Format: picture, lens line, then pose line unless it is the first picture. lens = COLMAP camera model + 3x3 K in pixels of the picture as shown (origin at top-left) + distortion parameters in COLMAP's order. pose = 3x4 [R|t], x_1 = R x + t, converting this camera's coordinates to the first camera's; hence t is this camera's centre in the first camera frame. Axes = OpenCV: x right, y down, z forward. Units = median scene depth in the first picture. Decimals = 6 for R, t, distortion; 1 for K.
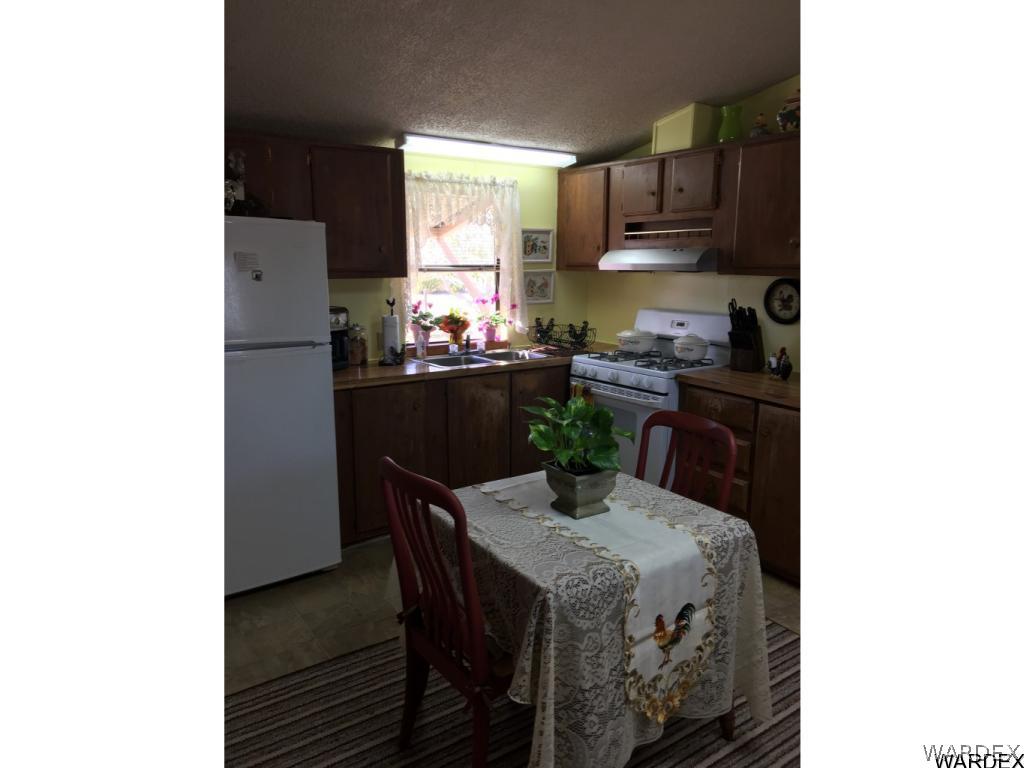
lens RADIAL K [[645.7, 0, 511.9], [0, 645.7, 376.0], [0, 0, 1]] dist [0.008442, 0.000724]
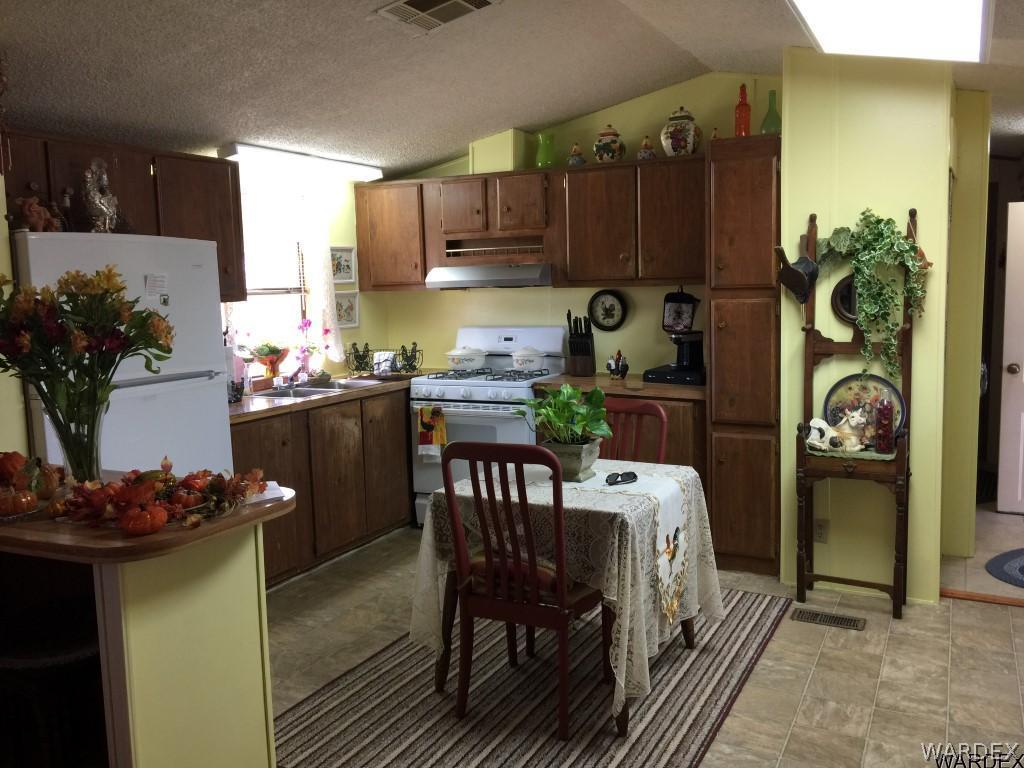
lens RADIAL K [[870.8, 0, 512.0], [0, 870.8, 384.0], [0, 0, 1]] dist [-0.000908, 0.000242]
pose [[0.879230, -0.079787, 0.469669, -0.390547], [0.110591, 0.993127, -0.038318, 0.043728], [-0.463384, 0.085632, 0.882011, -0.203440]]
